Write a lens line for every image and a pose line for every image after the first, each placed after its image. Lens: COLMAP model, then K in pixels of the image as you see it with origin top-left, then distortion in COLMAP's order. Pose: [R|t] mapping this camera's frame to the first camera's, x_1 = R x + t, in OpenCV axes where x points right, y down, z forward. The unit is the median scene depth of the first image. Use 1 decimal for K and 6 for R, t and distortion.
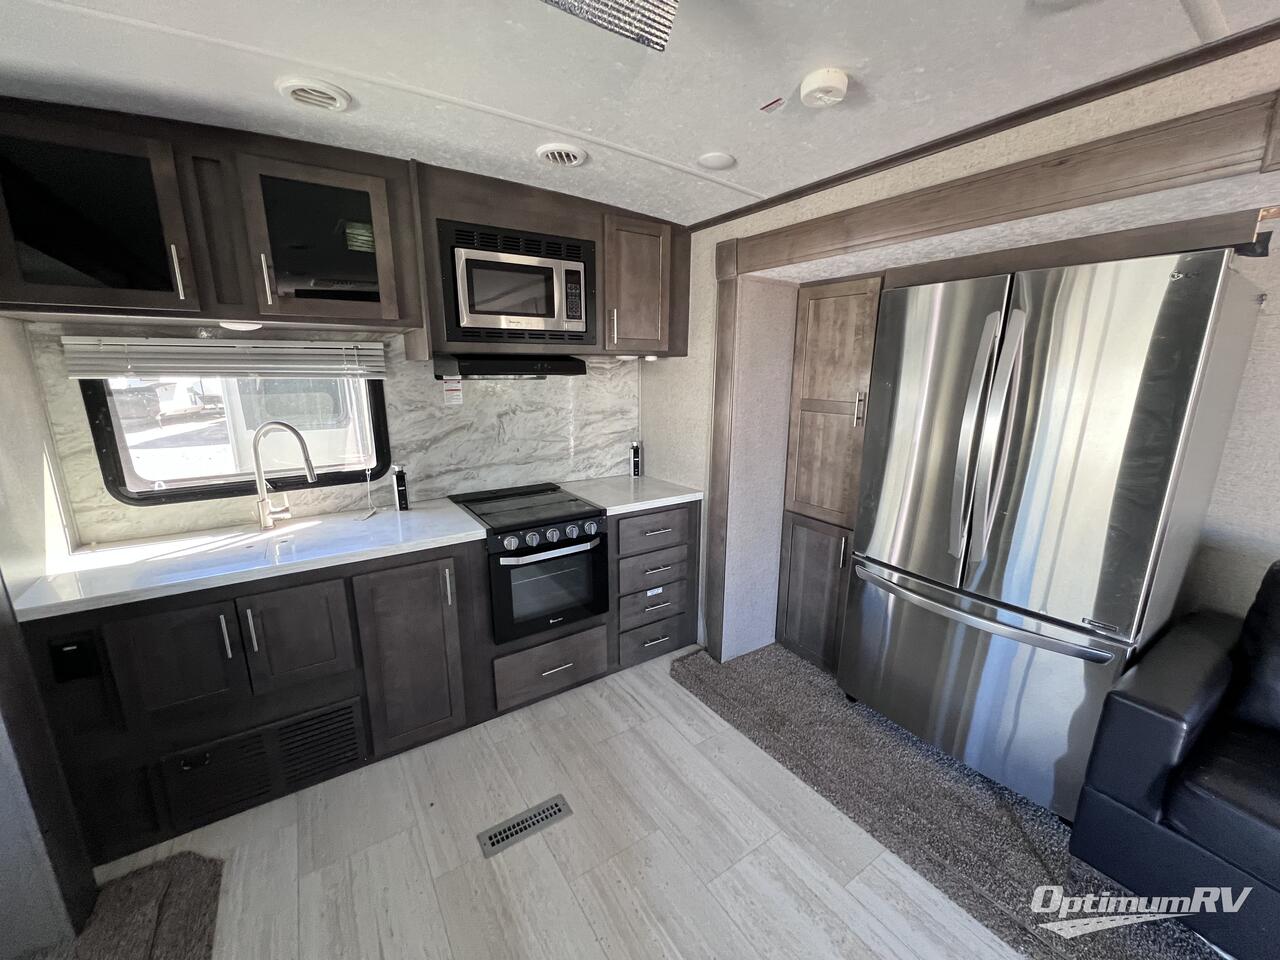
lens RADIAL K [[507.7, 0, 637.0], [0, 507.7, 483.9], [0, 0, 1]] dist [-0.001352, 0.000195]
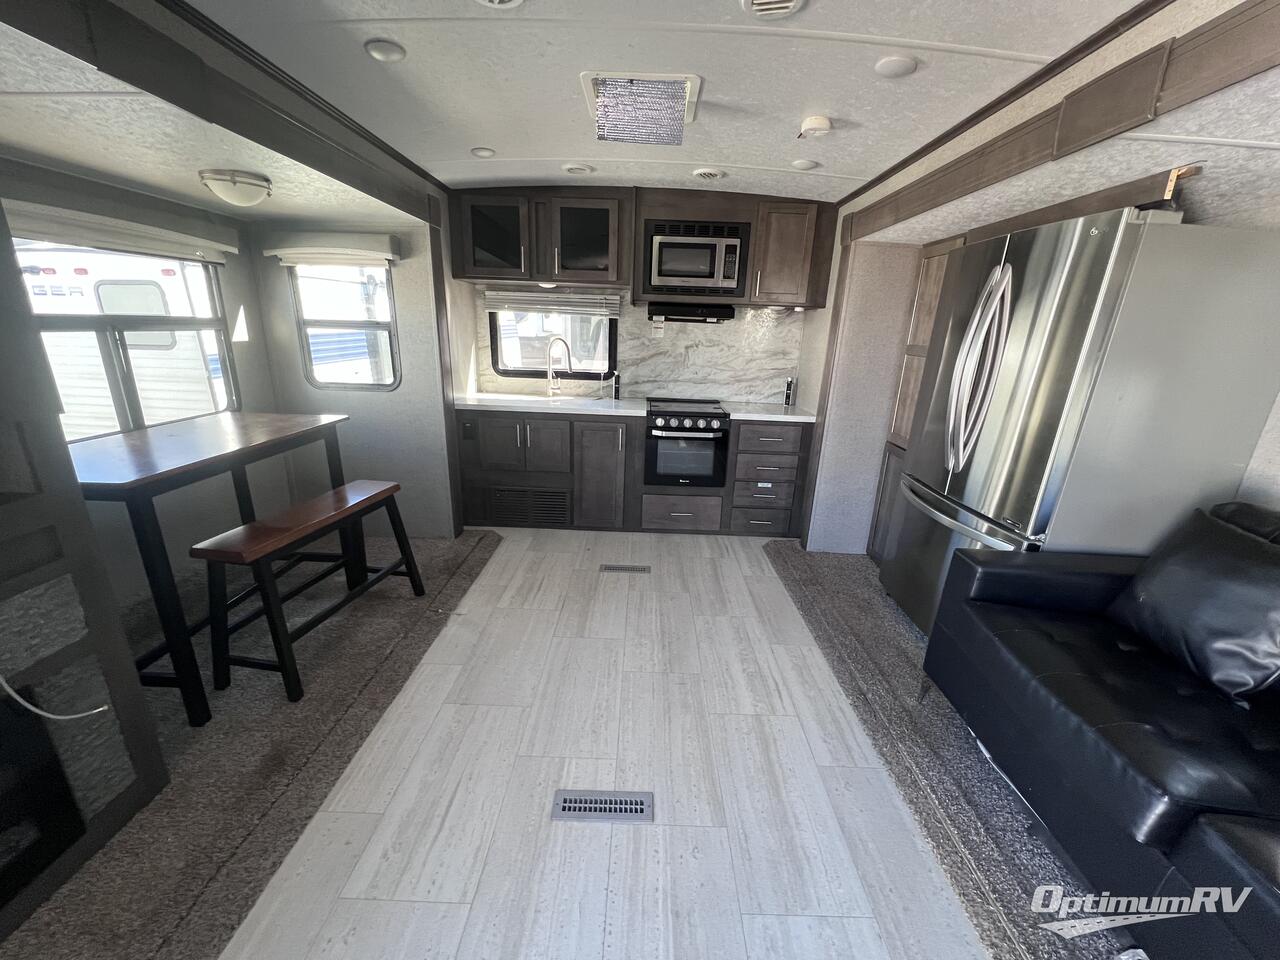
lens RADIAL K [[507.7, 0, 642.1], [0, 507.7, 485.0], [0, 0, 1]] dist [-0.001352, 0.000195]
pose [[0.830607, 0.193325, -0.522224, 0.559096], [-0.159889, 0.981110, 0.108896, 0.139789], [0.533411, -0.006952, 0.845827, -0.377744]]
